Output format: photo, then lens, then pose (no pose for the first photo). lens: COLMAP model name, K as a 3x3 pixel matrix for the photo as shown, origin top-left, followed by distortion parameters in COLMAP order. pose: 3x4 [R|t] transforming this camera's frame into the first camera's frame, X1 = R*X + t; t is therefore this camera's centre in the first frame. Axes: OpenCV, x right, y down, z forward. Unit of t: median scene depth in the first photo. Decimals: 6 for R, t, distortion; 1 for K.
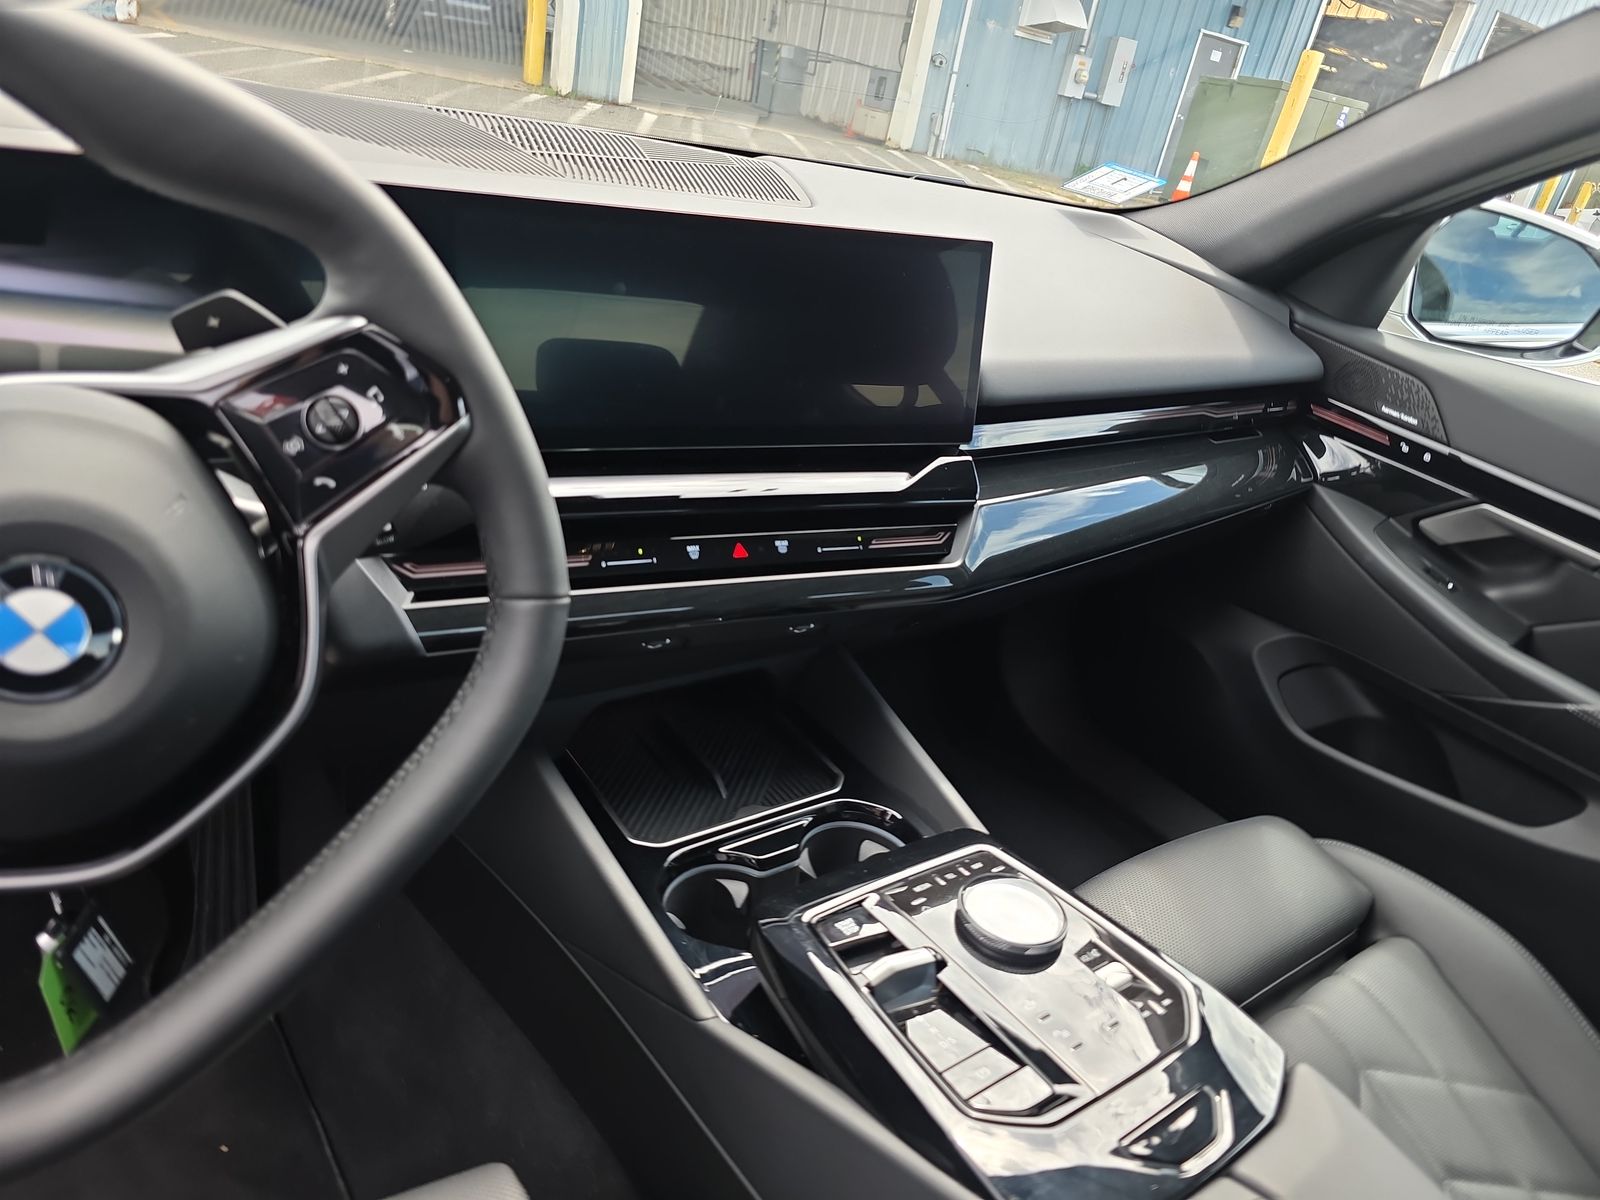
lens RADIAL K [[1045.5, 0, 803.7], [0, 1045.5, 574.6], [0, 0, 1]] dist [0.094949, -0.099934]
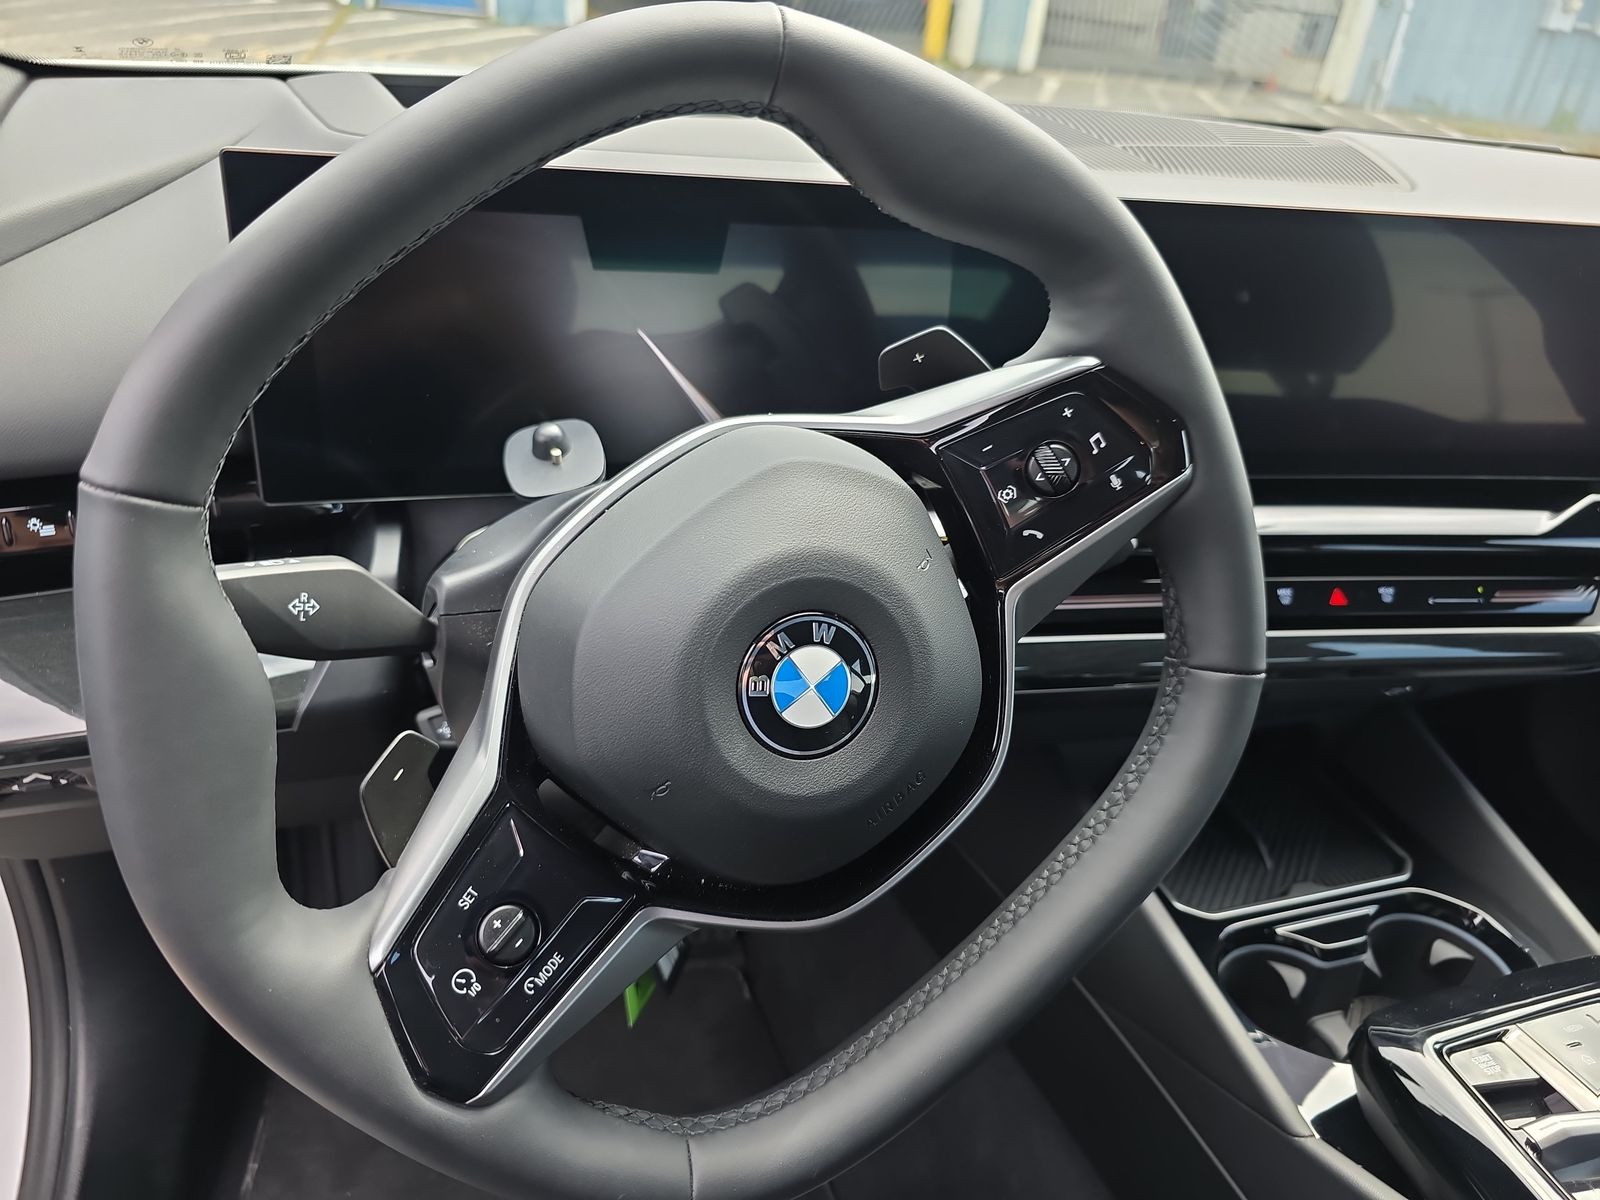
lens RADIAL K [[1082.2, 0, 826.6], [0, 1082.2, 591.8], [0, 0, 1]] dist [-0.004352, -0.006131]
pose [[0.951395, 0.072824, -0.299241, -0.176069], [-0.063396, 0.997142, 0.041105, -0.033426], [0.301379, -0.020136, 0.953292, 0.024222]]
